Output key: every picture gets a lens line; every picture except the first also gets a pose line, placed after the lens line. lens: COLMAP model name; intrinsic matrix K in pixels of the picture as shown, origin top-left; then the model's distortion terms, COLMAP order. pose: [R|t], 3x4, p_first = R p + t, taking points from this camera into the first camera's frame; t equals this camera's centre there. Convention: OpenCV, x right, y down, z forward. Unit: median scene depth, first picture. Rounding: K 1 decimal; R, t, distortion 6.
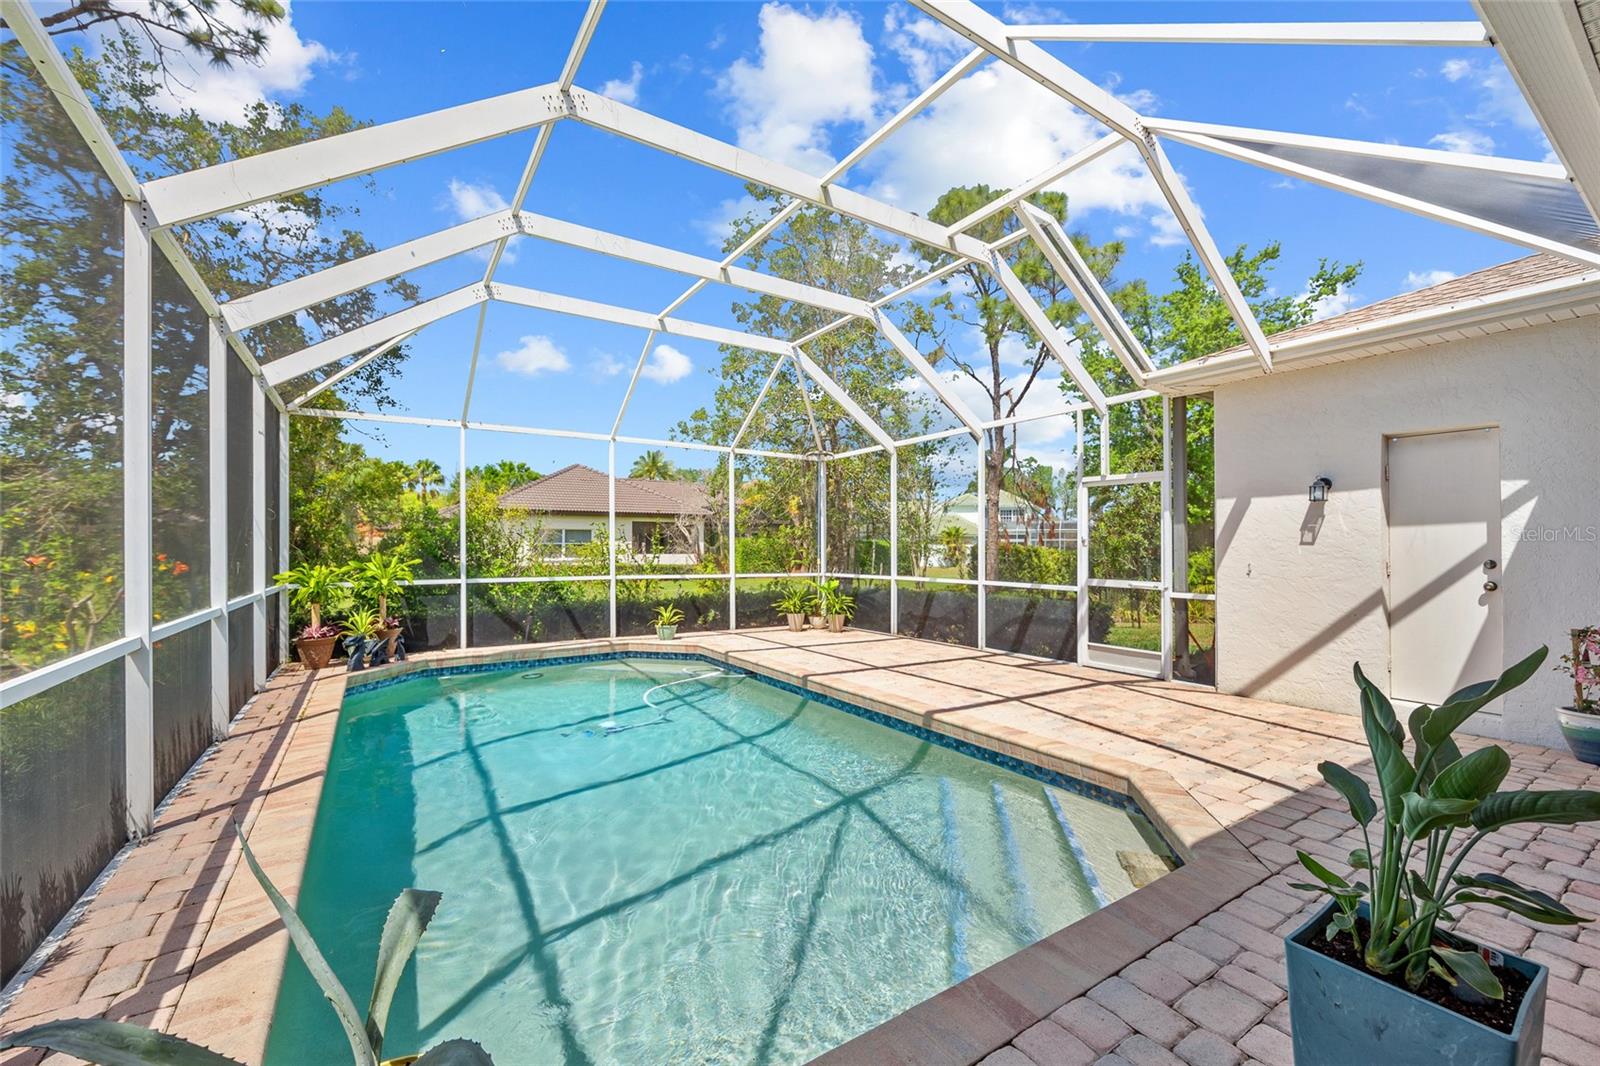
lens RADIAL K [[643.7, 0, 797.1], [0, 643.7, 538.4], [0, 0, 1]] dist [-0.004030, -0.000336]
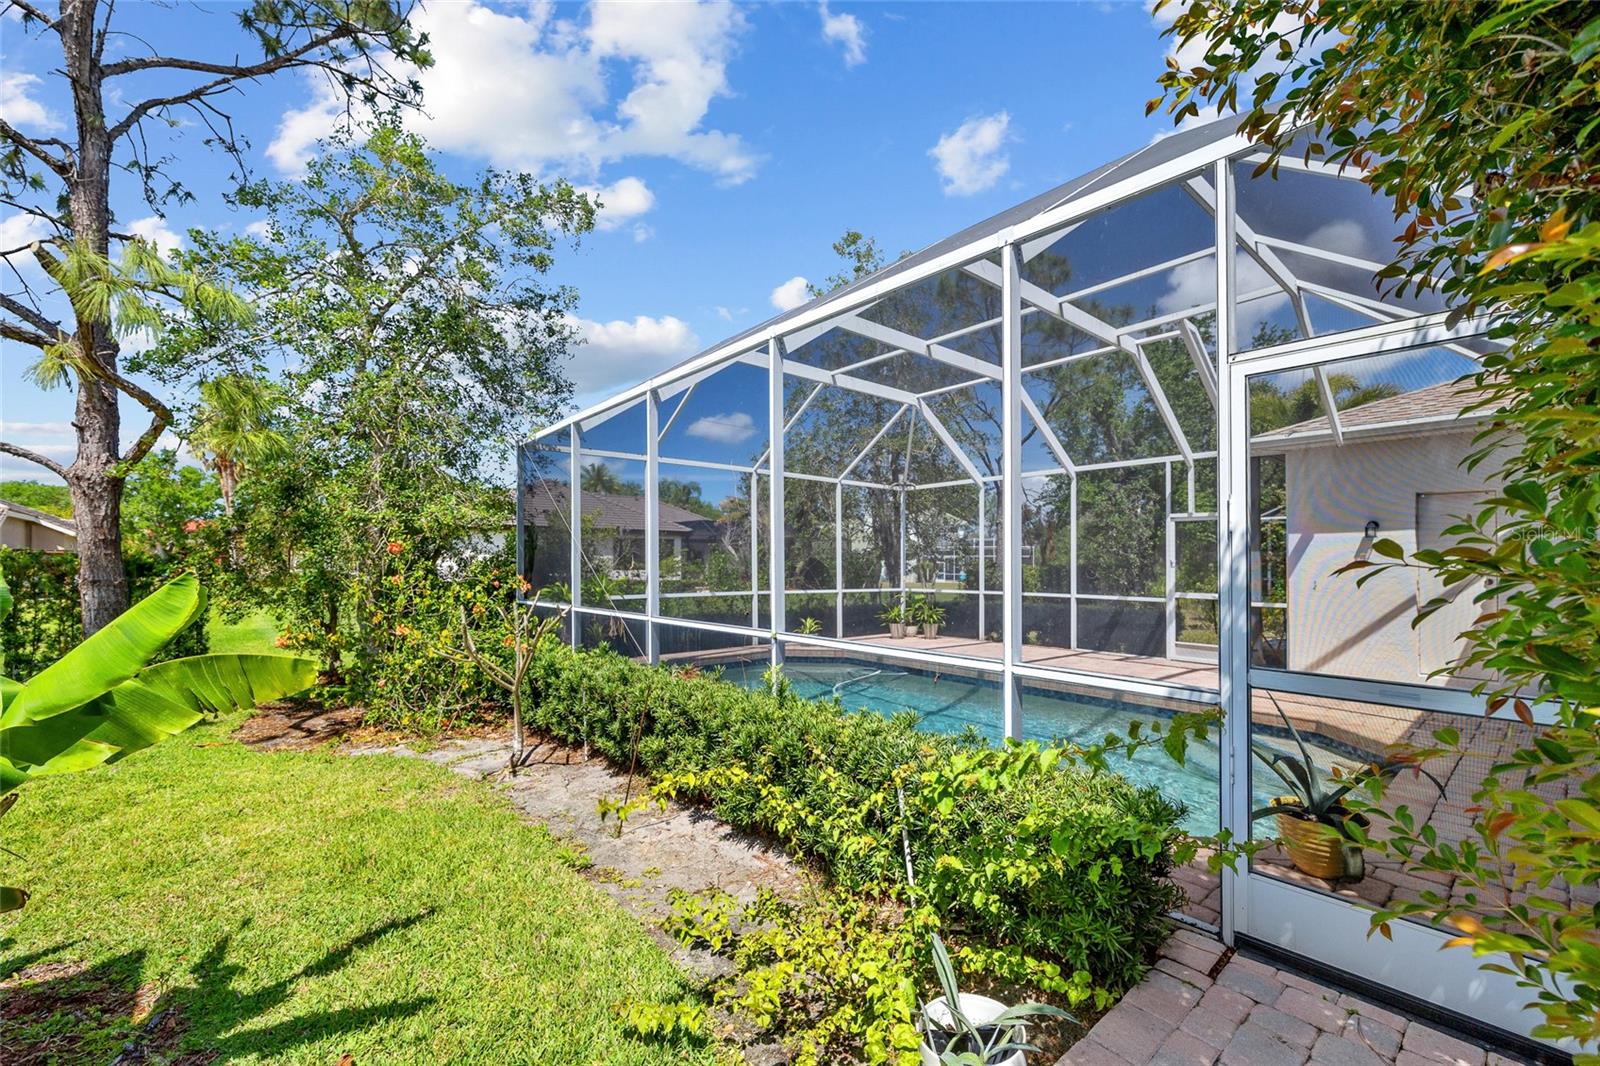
lens RADIAL K [[651.2, 0, 800.0], [0, 651.2, 533.0], [0, 0, 1]] dist [0.000462, 0.000124]
pose [[0.991263, 0.013522, 0.131209, -0.494328], [-0.009019, 0.999352, -0.034848, -0.003725], [-0.131595, 0.033360, 0.990742, -0.209165]]
